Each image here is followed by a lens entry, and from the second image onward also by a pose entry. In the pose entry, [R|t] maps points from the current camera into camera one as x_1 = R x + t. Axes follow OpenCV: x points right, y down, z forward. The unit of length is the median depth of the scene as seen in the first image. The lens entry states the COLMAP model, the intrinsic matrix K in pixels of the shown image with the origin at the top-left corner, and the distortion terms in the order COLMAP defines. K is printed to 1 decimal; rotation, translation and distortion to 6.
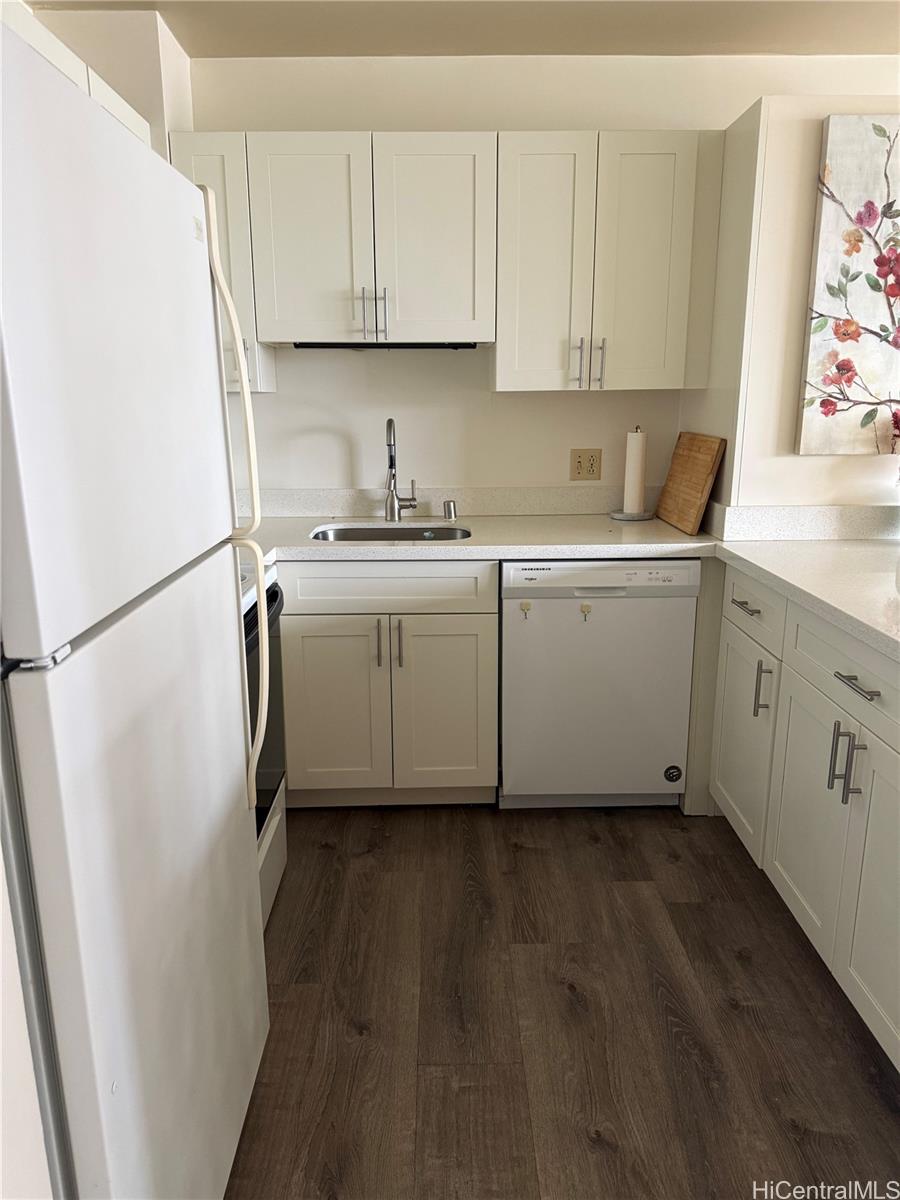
lens RADIAL K [[847.5, 0, 450.0], [0, 847.5, 600.0], [0, 0, 1]] dist [0.005613, -0.000058]
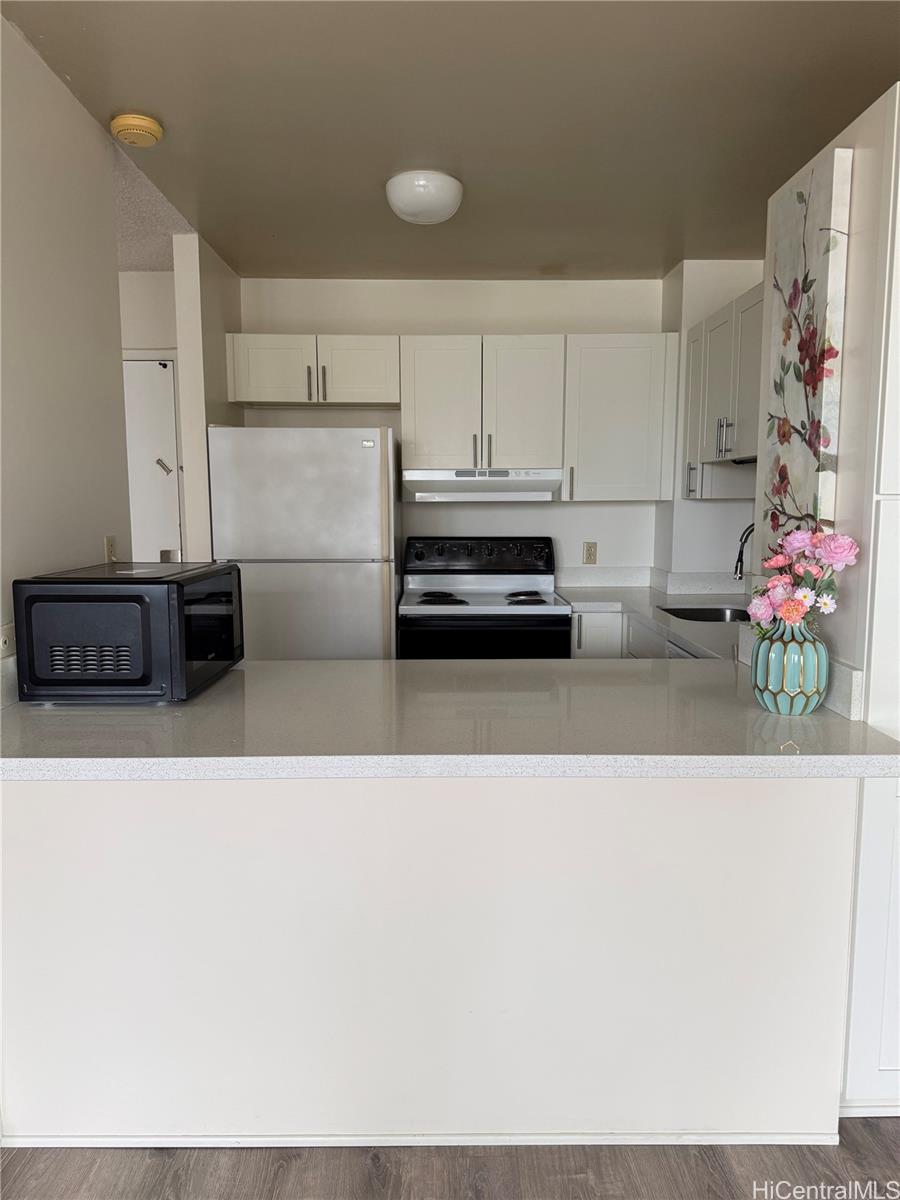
lens RADIAL K [[847.5, 0, 450.0], [0, 847.5, 600.0], [0, 0, 1]] dist [0.005613, -0.000058]
pose [[-0.002424, 0.129702, -0.991550, 1.312070], [-0.240031, 0.962489, 0.126488, -0.185432], [0.970762, 0.238309, 0.028800, 0.699666]]
